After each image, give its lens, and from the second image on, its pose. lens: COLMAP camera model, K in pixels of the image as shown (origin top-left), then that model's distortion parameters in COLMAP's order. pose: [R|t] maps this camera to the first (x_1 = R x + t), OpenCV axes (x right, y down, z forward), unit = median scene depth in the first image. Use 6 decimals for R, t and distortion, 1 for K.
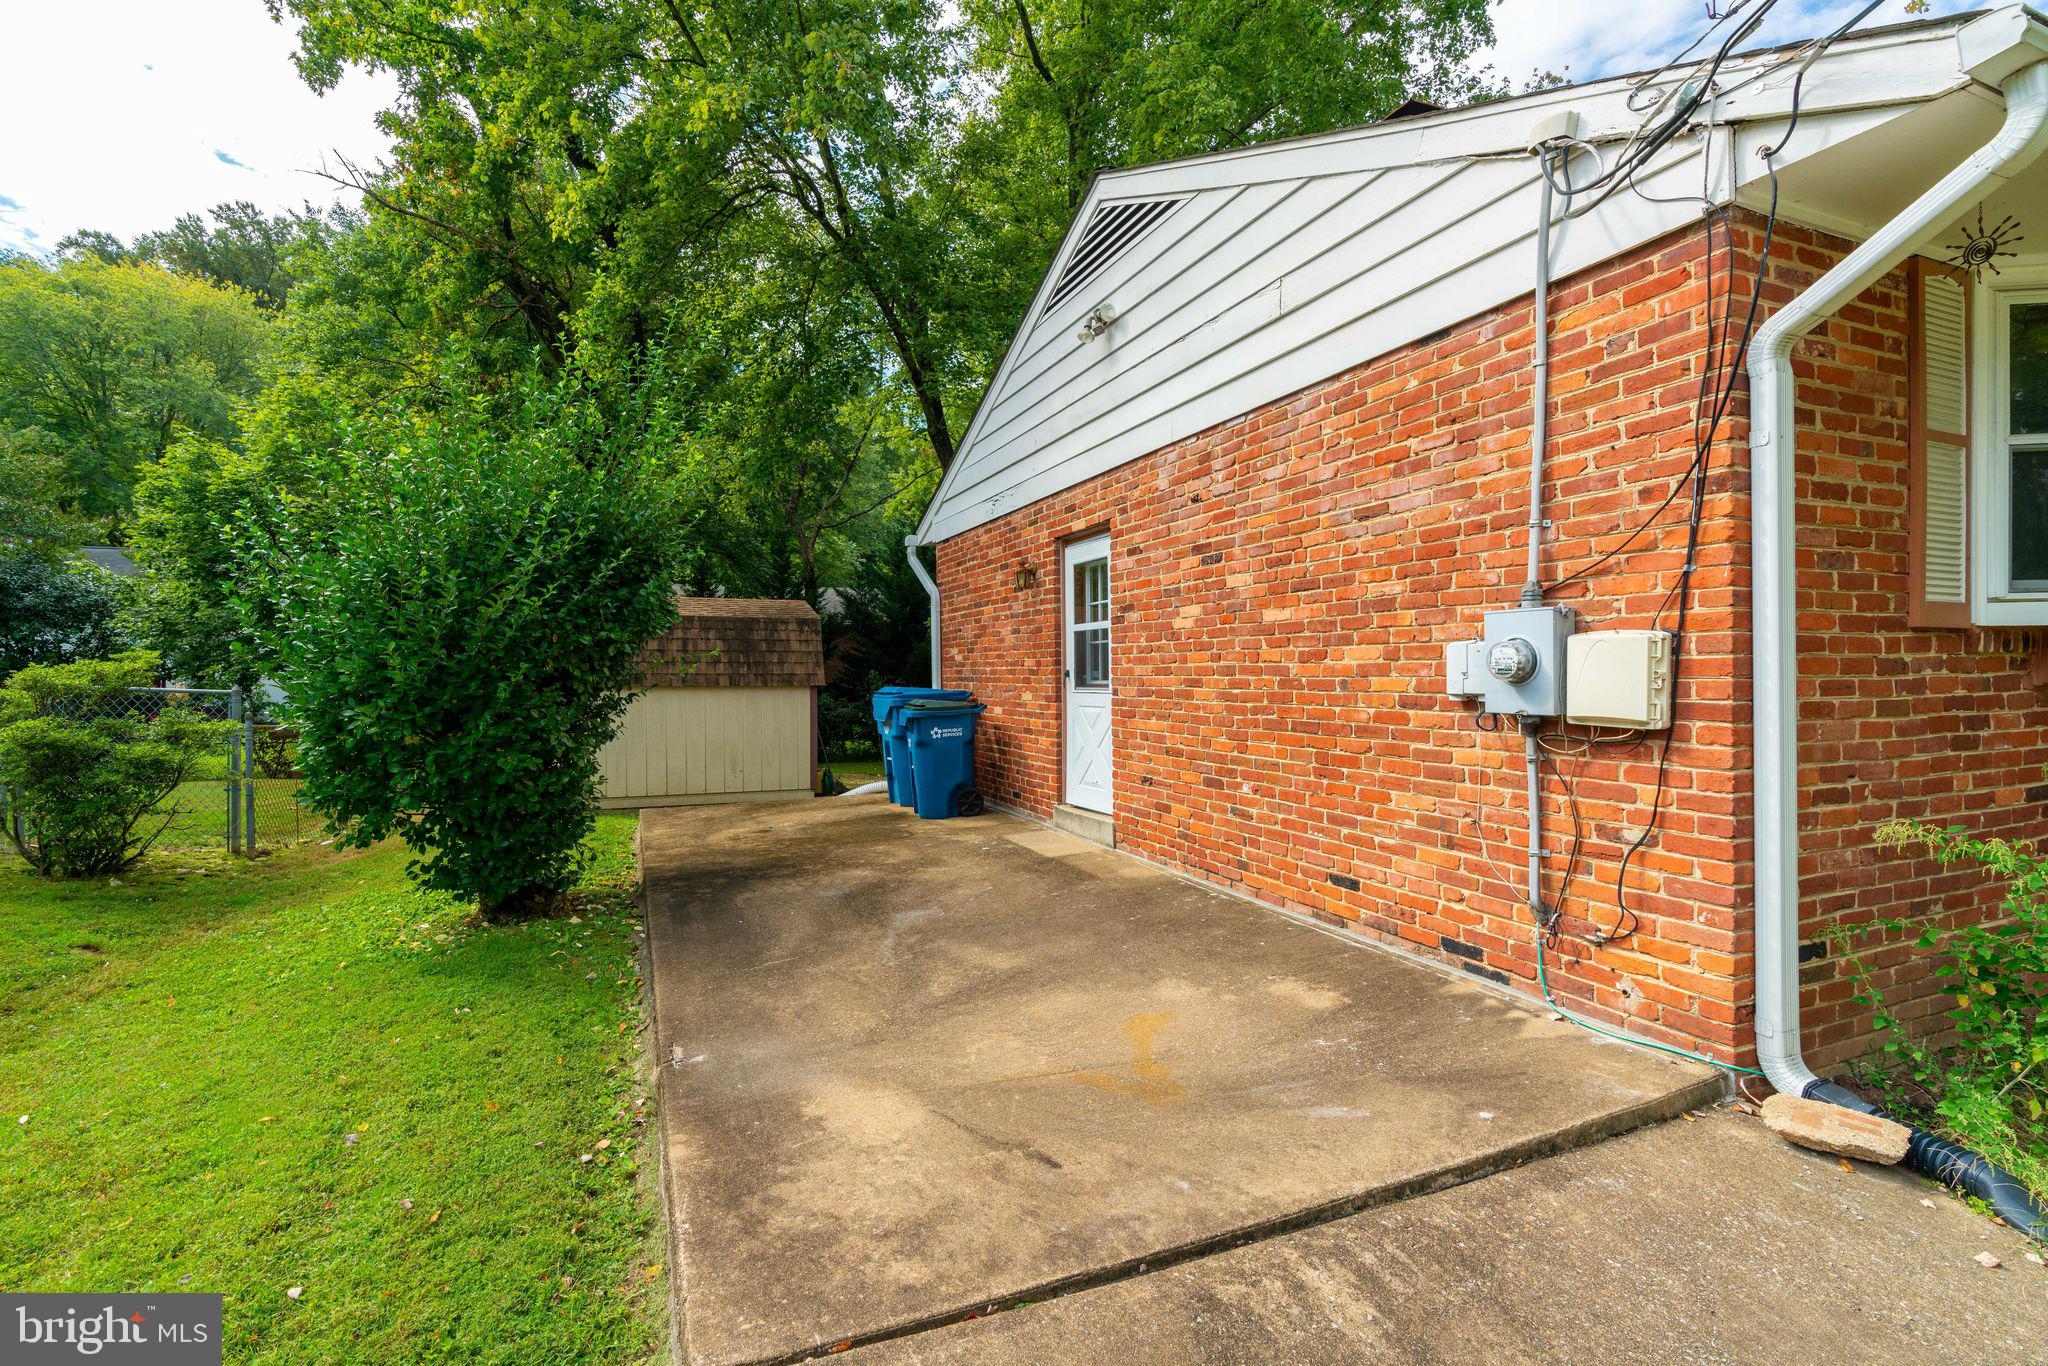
lens RADIAL K [[926.8, 0, 1021.6], [0, 926.8, 664.0], [0, 0, 1]] dist [-0.001114, 0.000450]
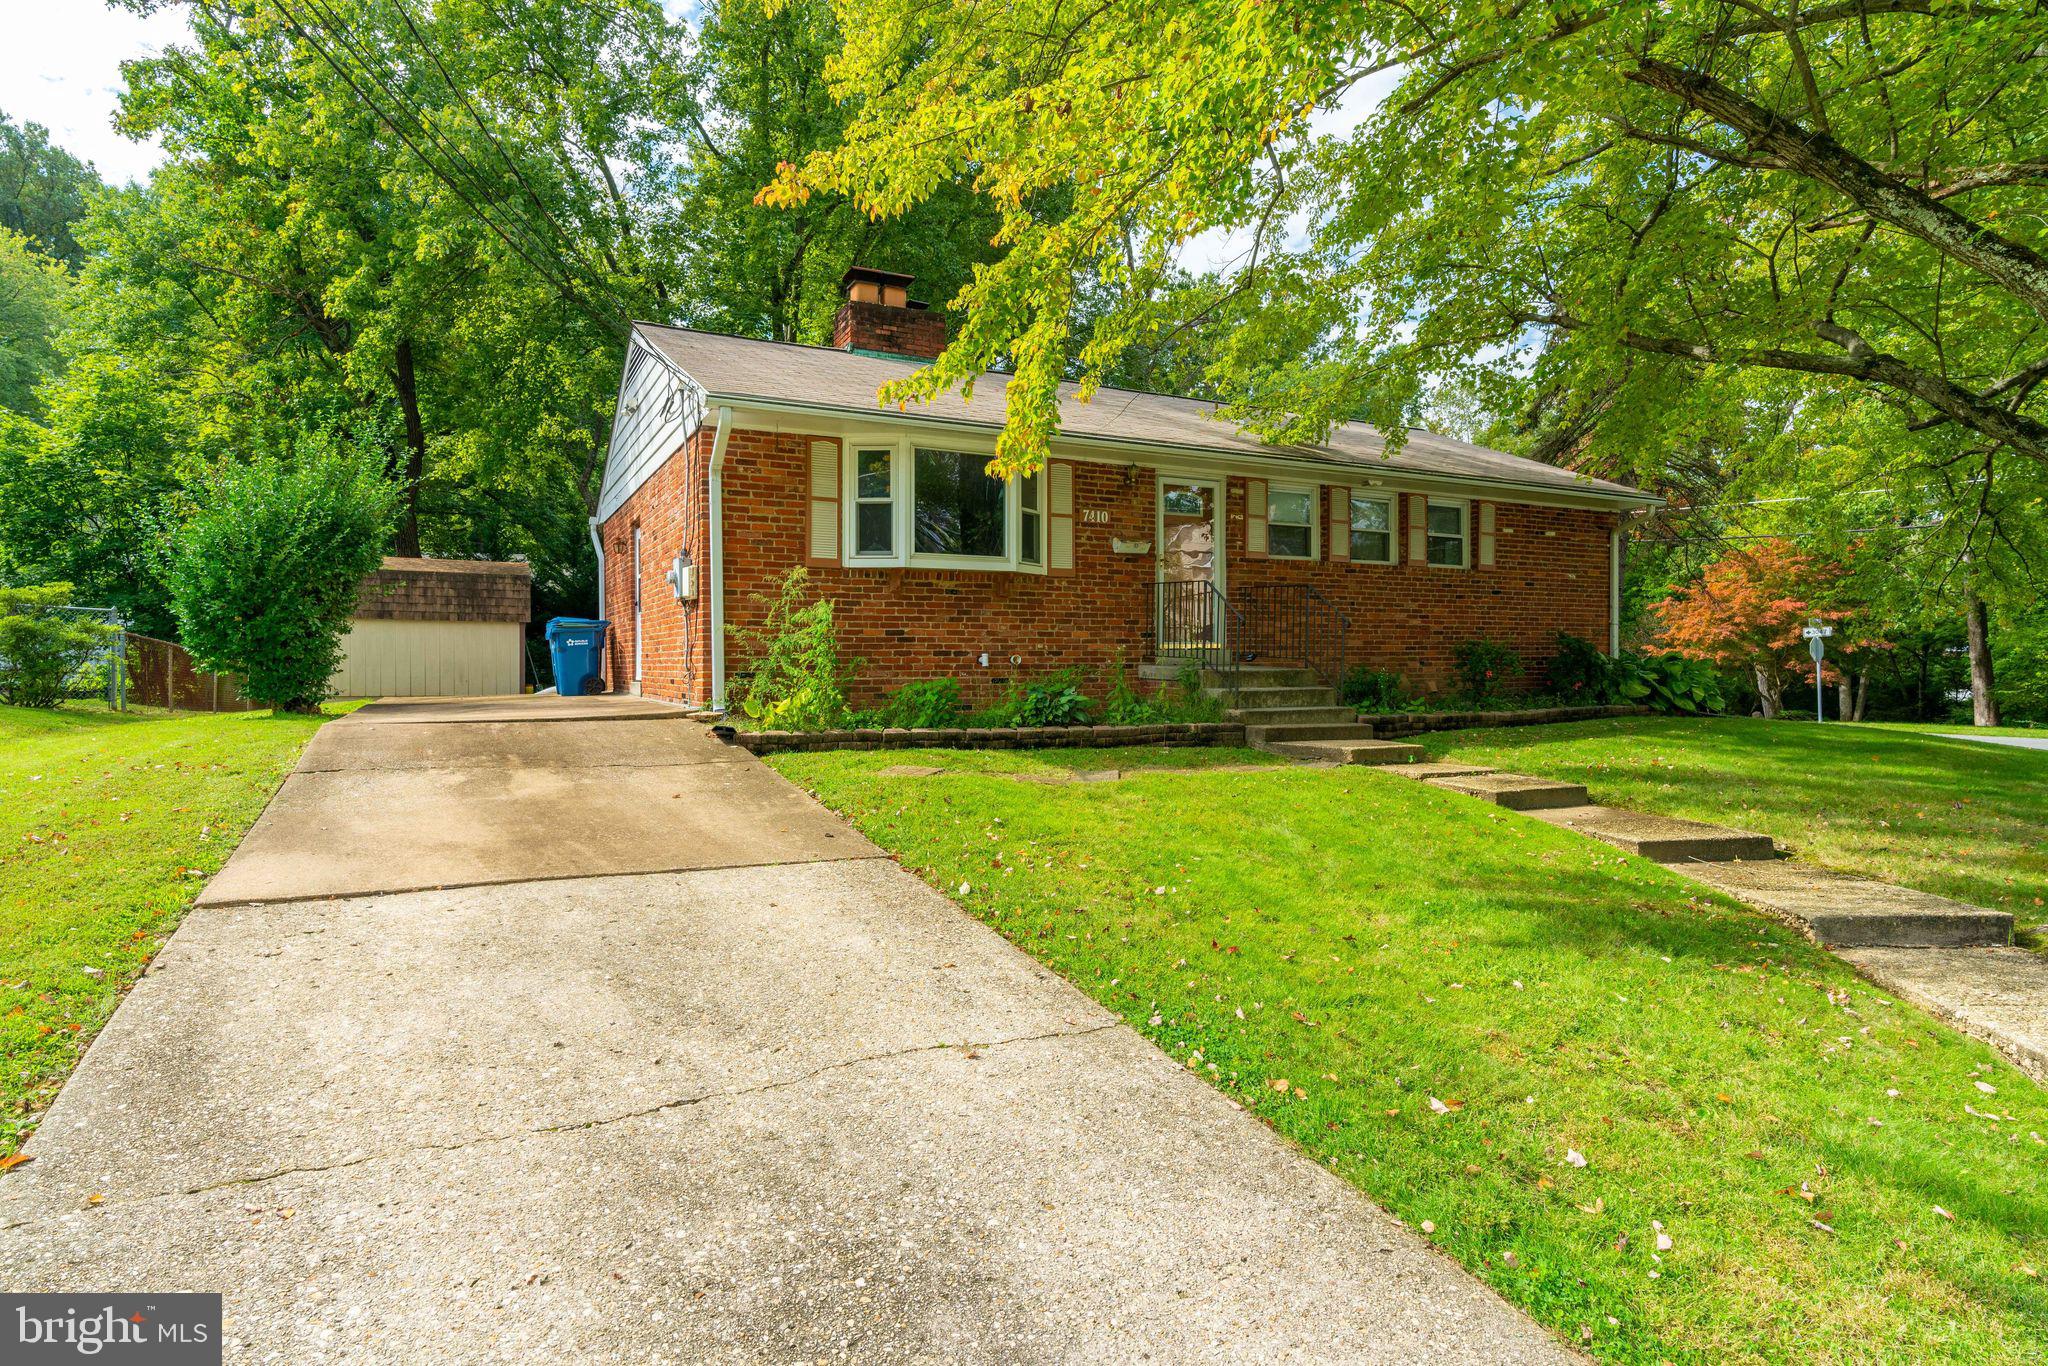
lens RADIAL K [[1080.6, 0, 1028.9], [0, 1080.6, 663.9], [0, 0, 1]] dist [0.000340, 0.001800]
pose [[0.996904, 0.006504, 0.078358, 0.719174], [-0.007152, 0.999942, 0.007991, 0.117520], [-0.078301, -0.008527, 0.996893, -1.215983]]
